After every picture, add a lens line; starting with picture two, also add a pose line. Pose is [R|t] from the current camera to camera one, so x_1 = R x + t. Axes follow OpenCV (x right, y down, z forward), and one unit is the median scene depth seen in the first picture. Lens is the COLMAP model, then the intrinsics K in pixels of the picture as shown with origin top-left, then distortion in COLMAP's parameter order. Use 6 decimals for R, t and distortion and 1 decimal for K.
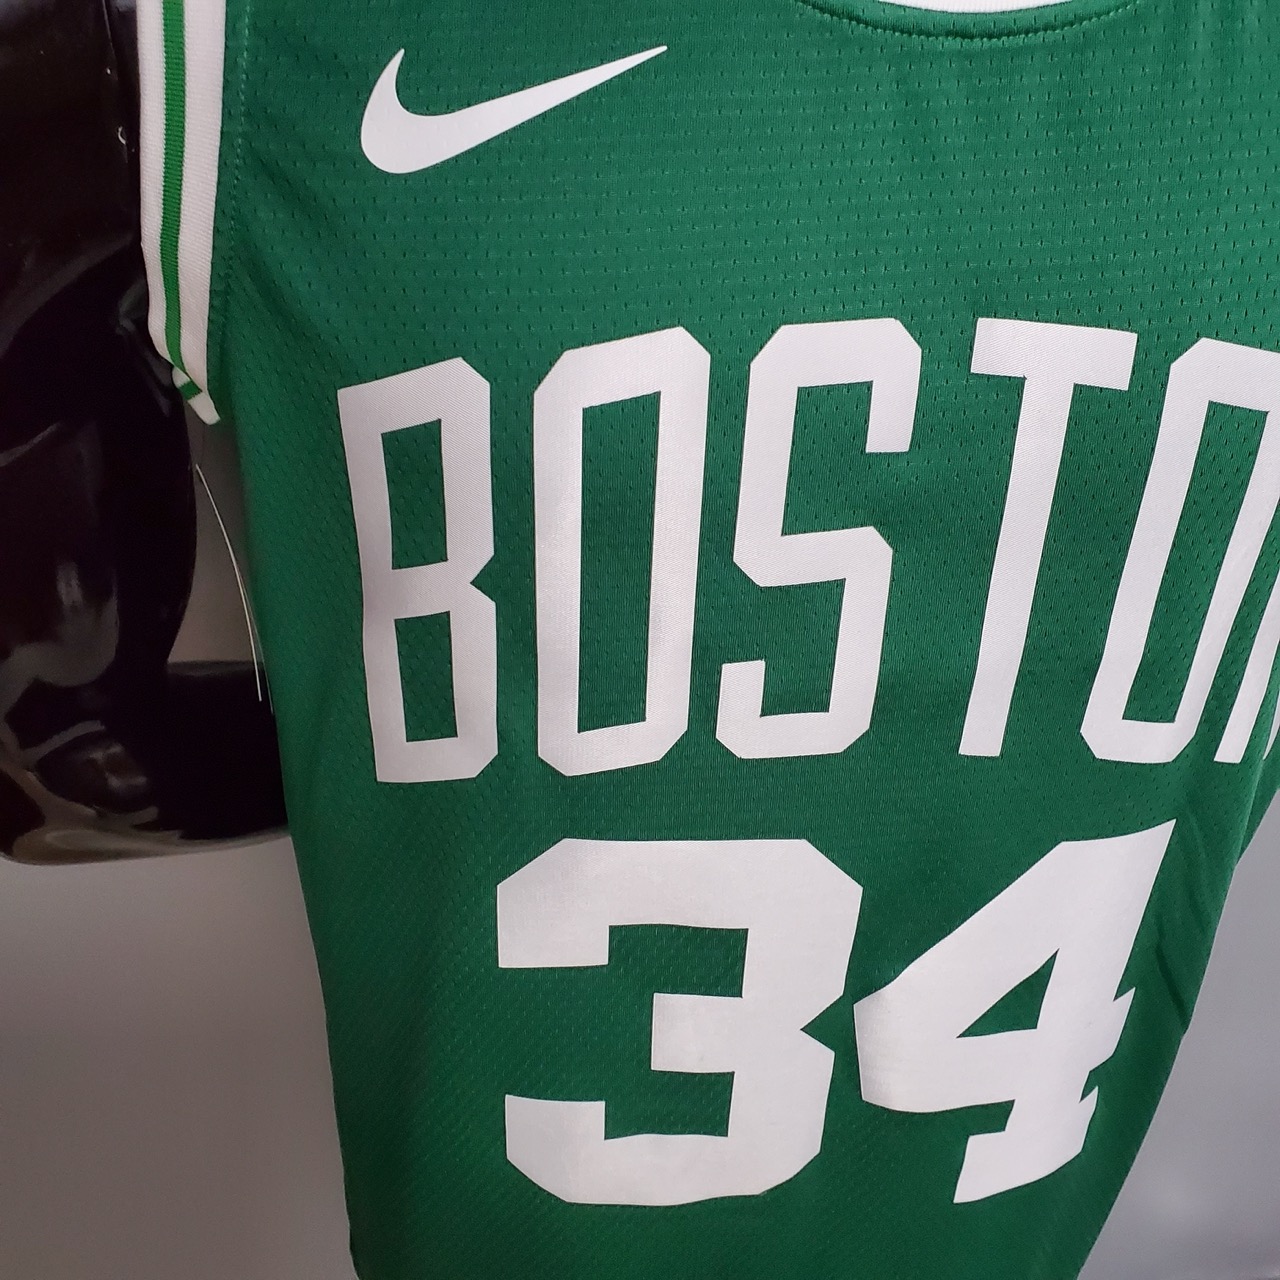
lens RADIAL K [[1339.0, 0, 638.5], [0, 1339.0, 621.9], [0, 0, 1]] dist [0.229591, -0.897405]
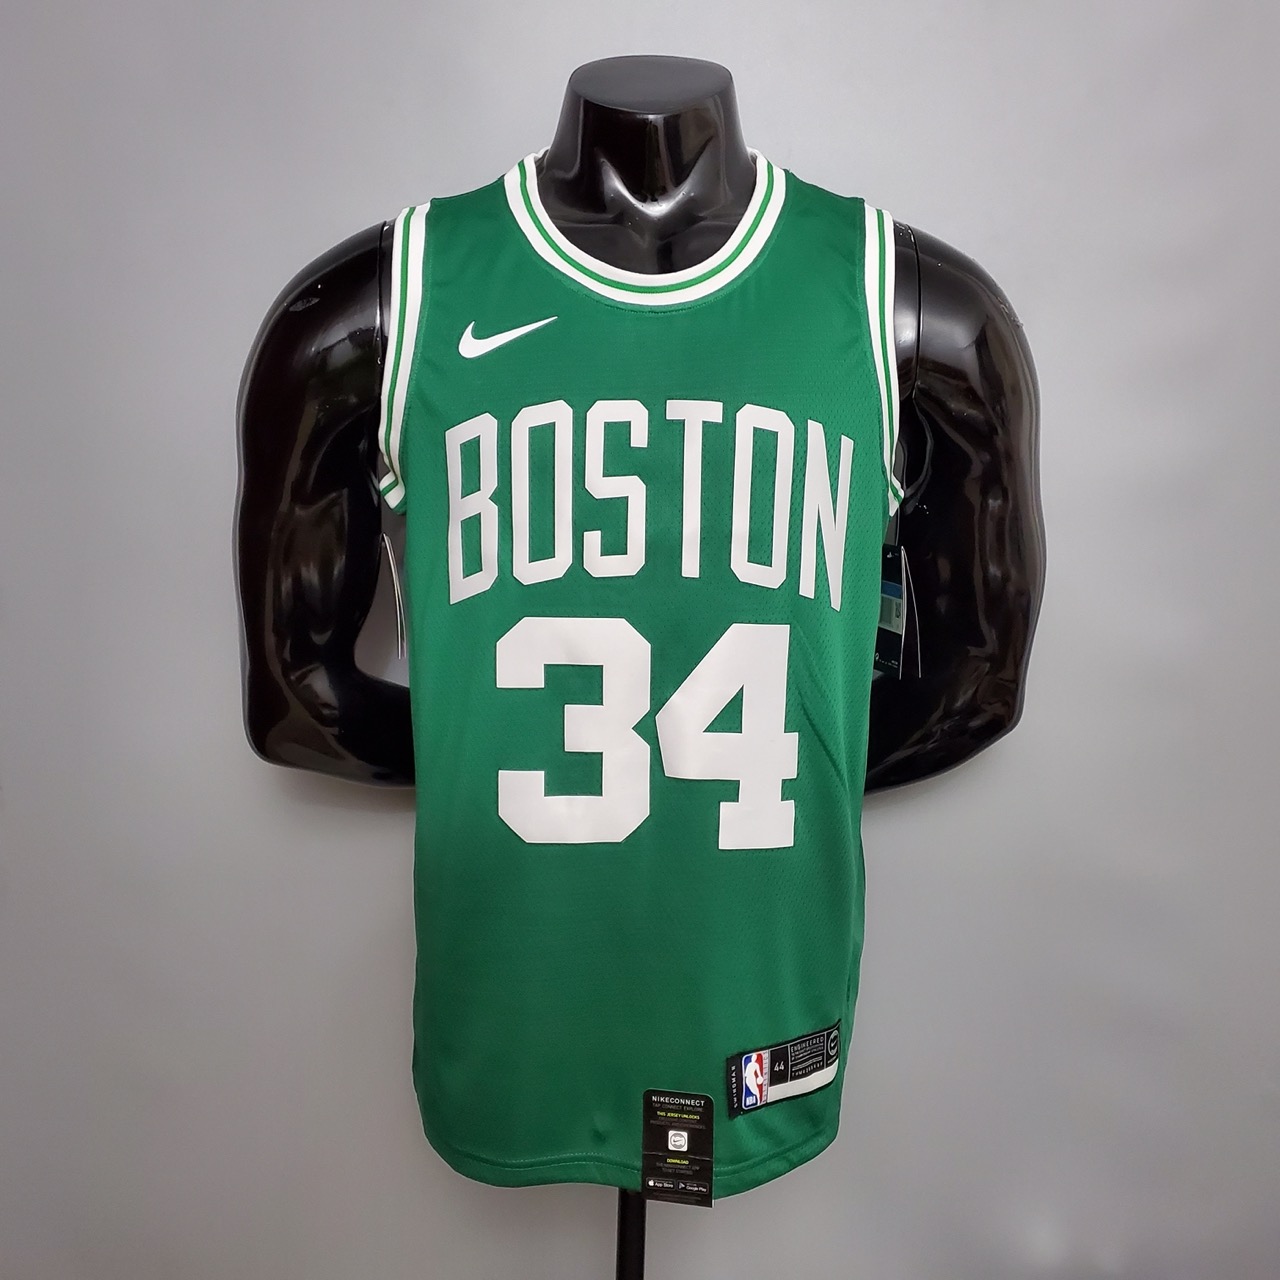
lens RADIAL K [[1339.0, 0, 638.5], [0, 1339.0, 621.9], [0, 0, 1]] dist [0.229591, -0.897405]
pose [[0.996712, -0.022133, -0.077950, 0.361421], [-0.014006, 0.900441, -0.434753, 1.299313], [0.079811, 0.434415, 0.897170, -1.231596]]
